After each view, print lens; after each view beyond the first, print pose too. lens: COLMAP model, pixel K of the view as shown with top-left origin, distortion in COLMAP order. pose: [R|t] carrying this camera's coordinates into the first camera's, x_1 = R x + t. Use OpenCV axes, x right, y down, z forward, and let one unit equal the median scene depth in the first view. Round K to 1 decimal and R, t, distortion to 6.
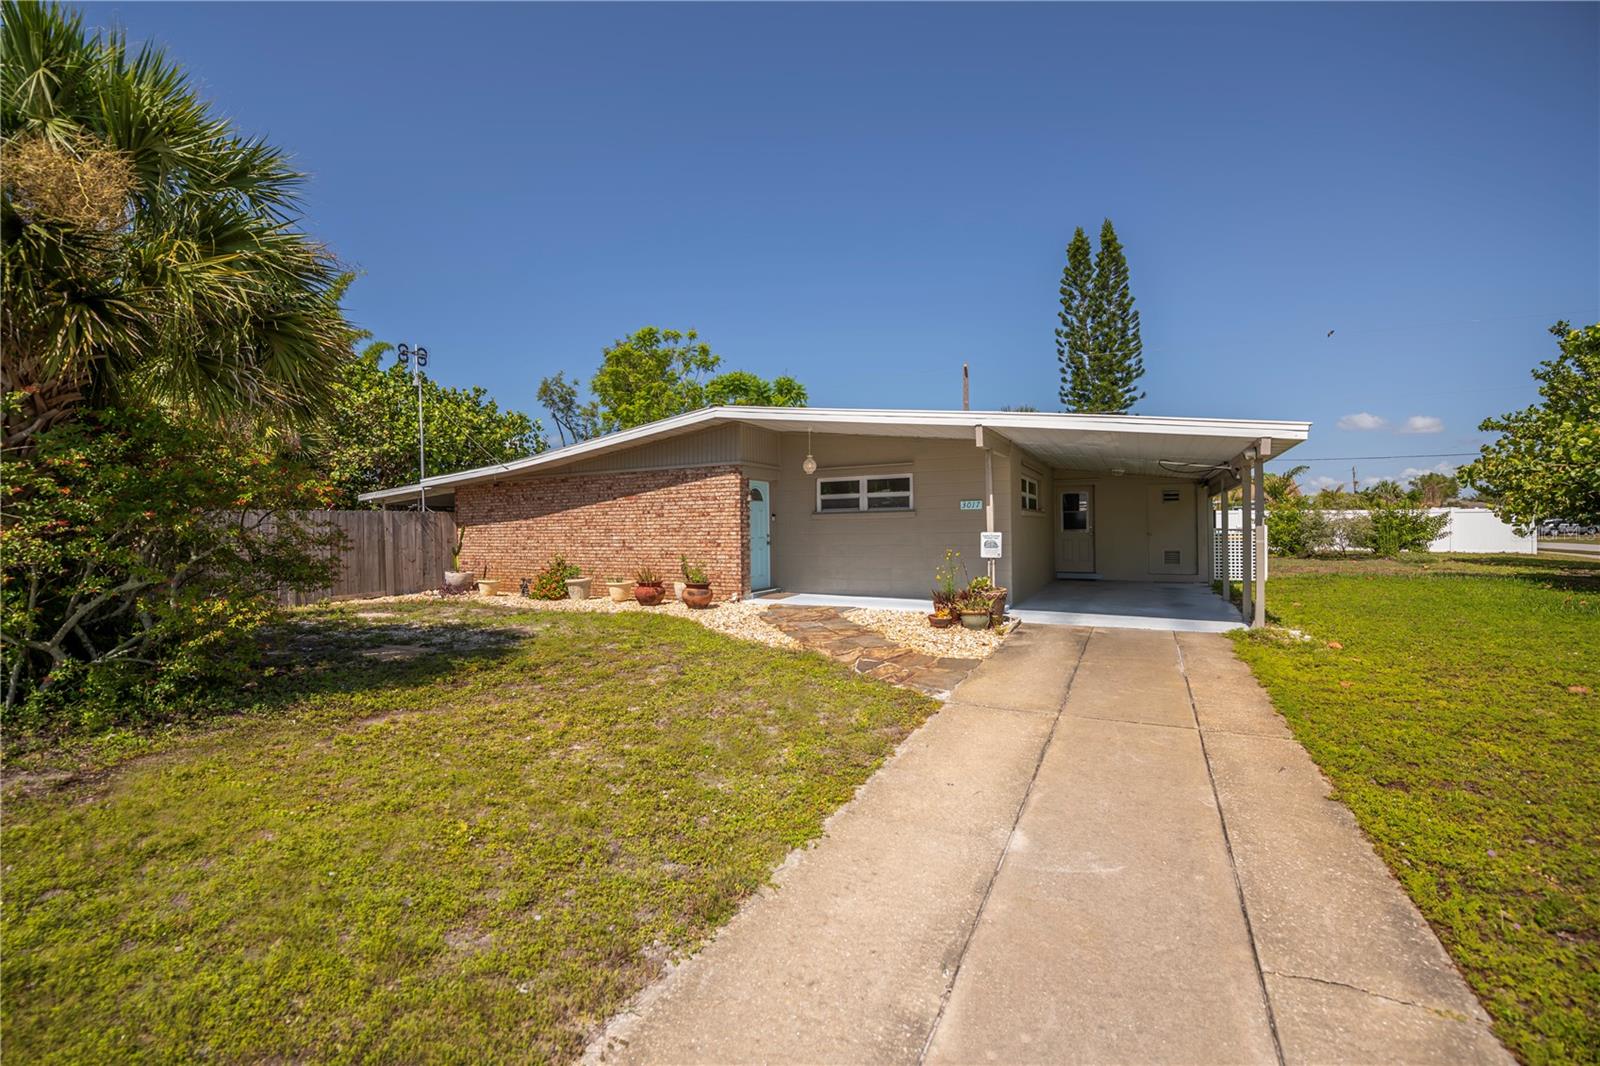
lens RADIAL K [[640.5, 0, 809.5], [0, 640.5, 522.7], [0, 0, 1]] dist [-0.019090, -0.000476]
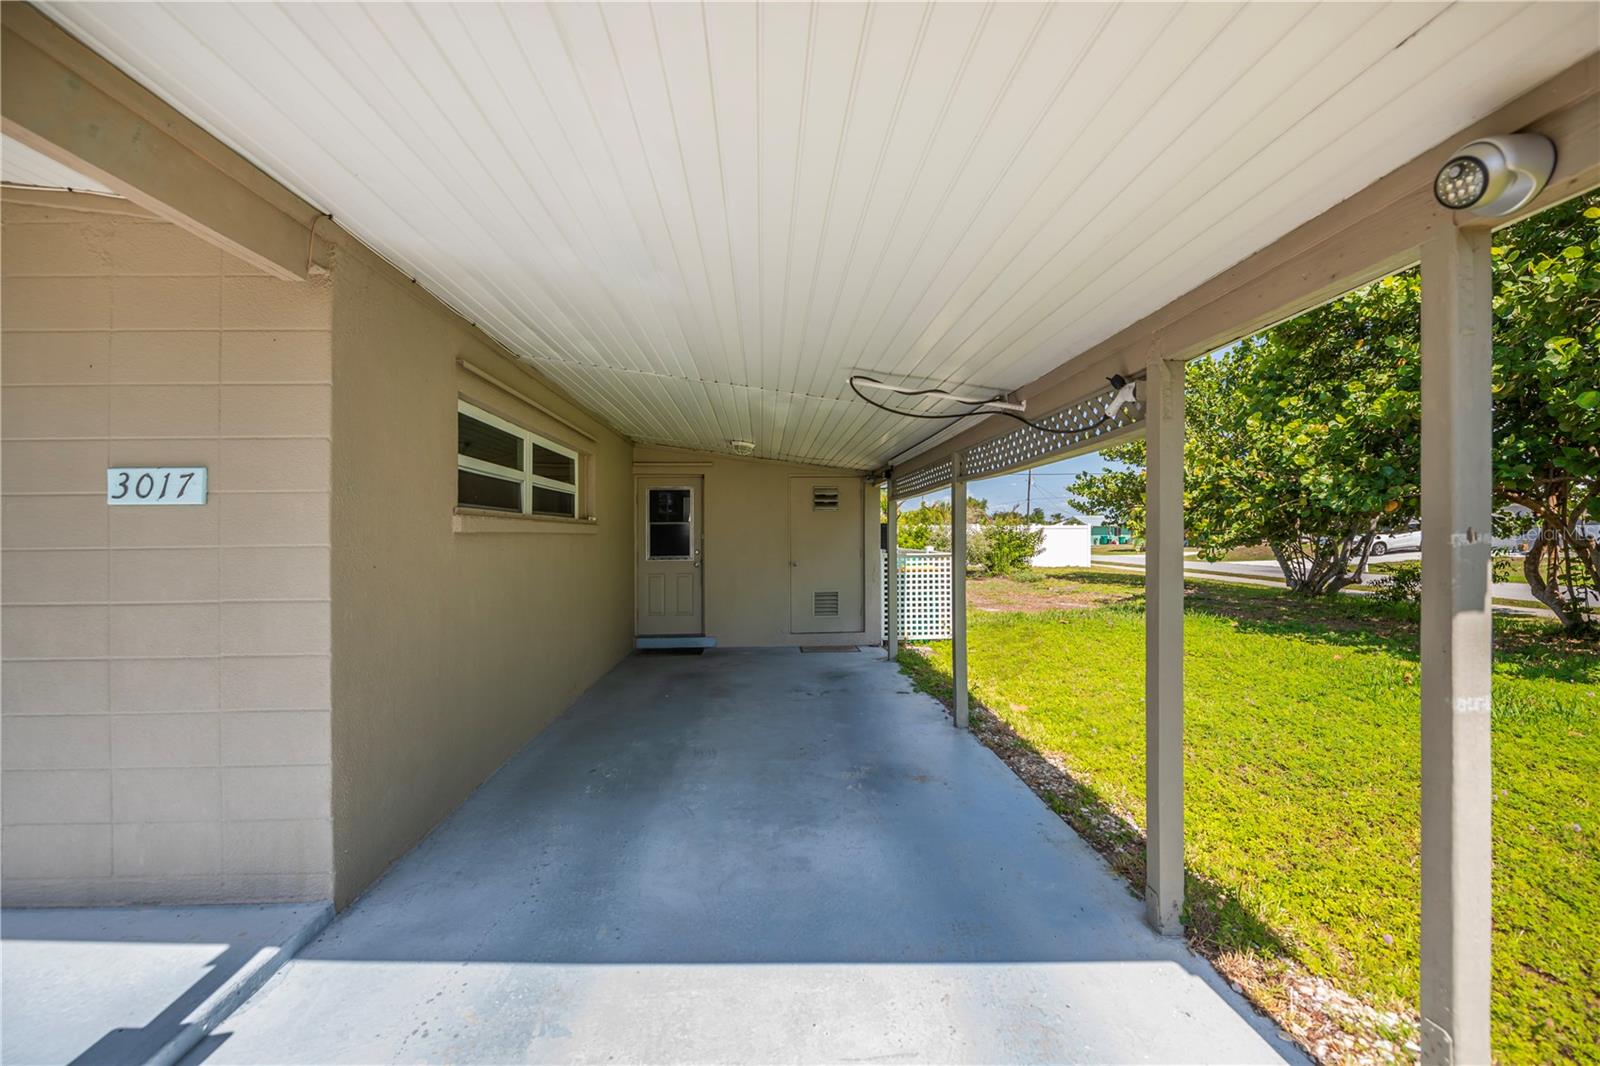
lens RADIAL K [[656.4, 0, 795.8], [0, 656.4, 555.7], [0, 0, 1]] dist [-0.000051, -0.000110]
pose [[0.863226, -0.011165, 0.504695, 0.303302], [-0.006158, 0.999448, 0.032643, -0.010964], [-0.504781, -0.031286, 0.862680, 0.621304]]
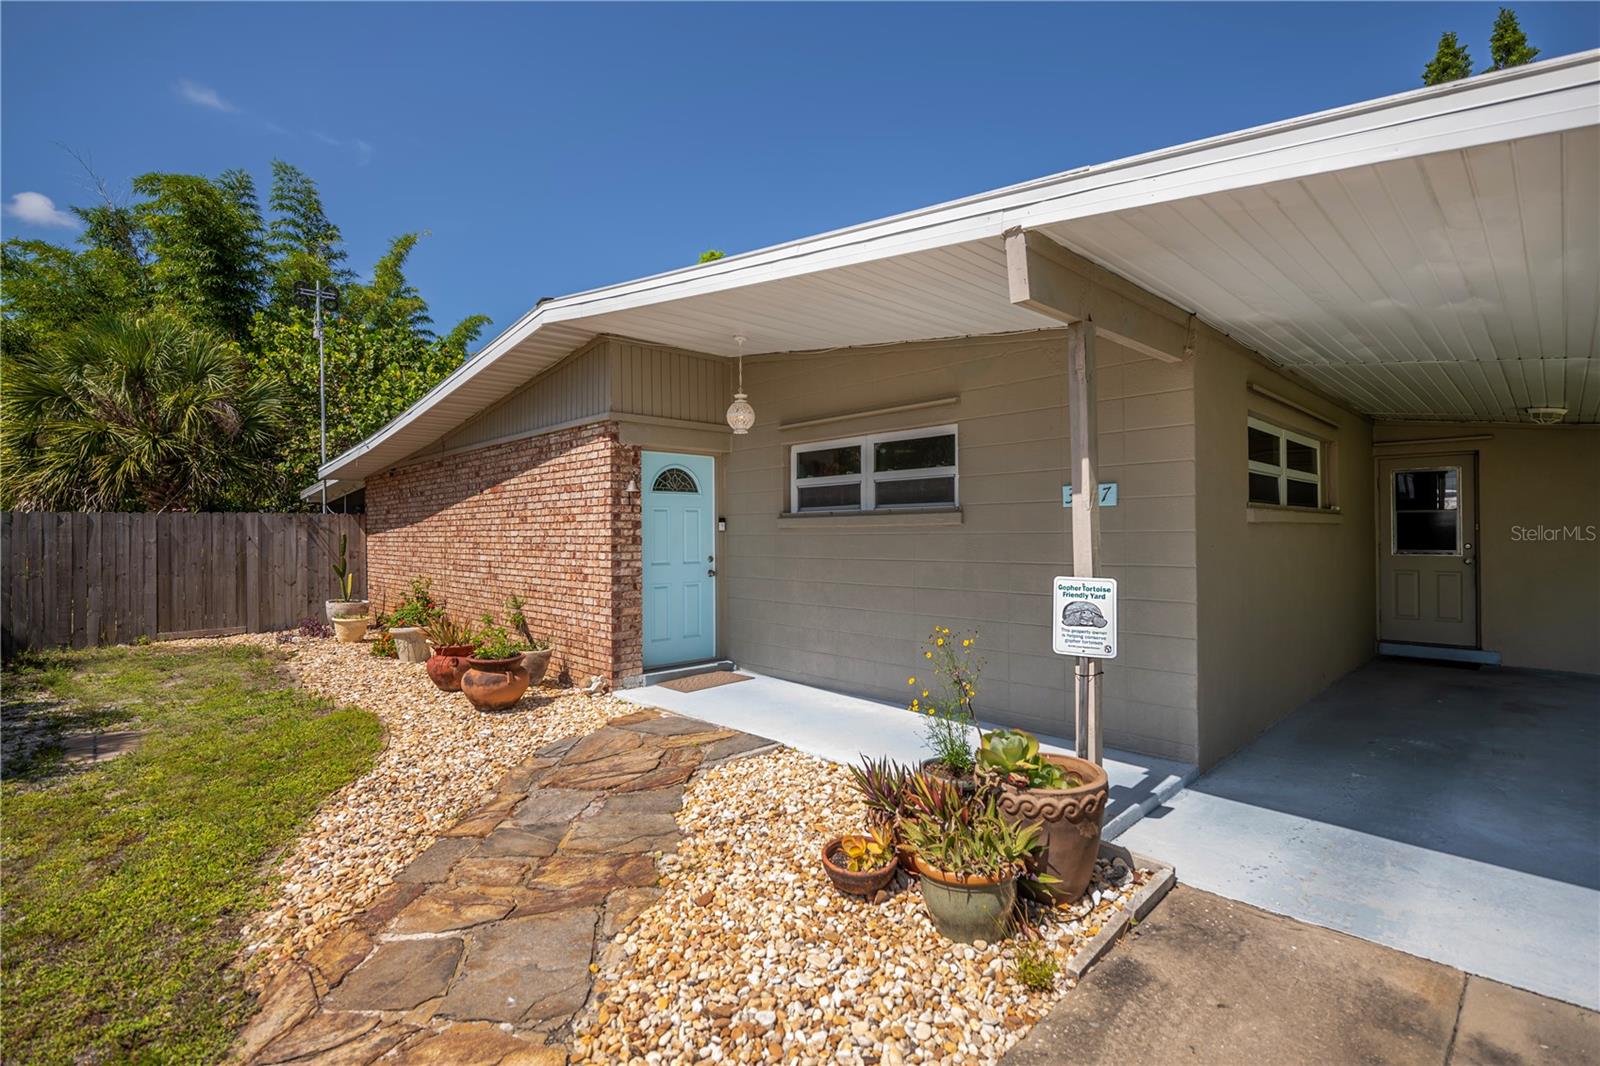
lens RADIAL K [[753.5, 0, 801.6], [0, 753.5, 523.0], [0, 0, 1]] dist [-0.016729, -0.000058]
pose [[0.948966, 0.002226, -0.315370, 0.210154], [-0.002499, 0.999997, -0.000461, -0.009455], [0.315368, 0.001226, 0.948969, 0.466224]]
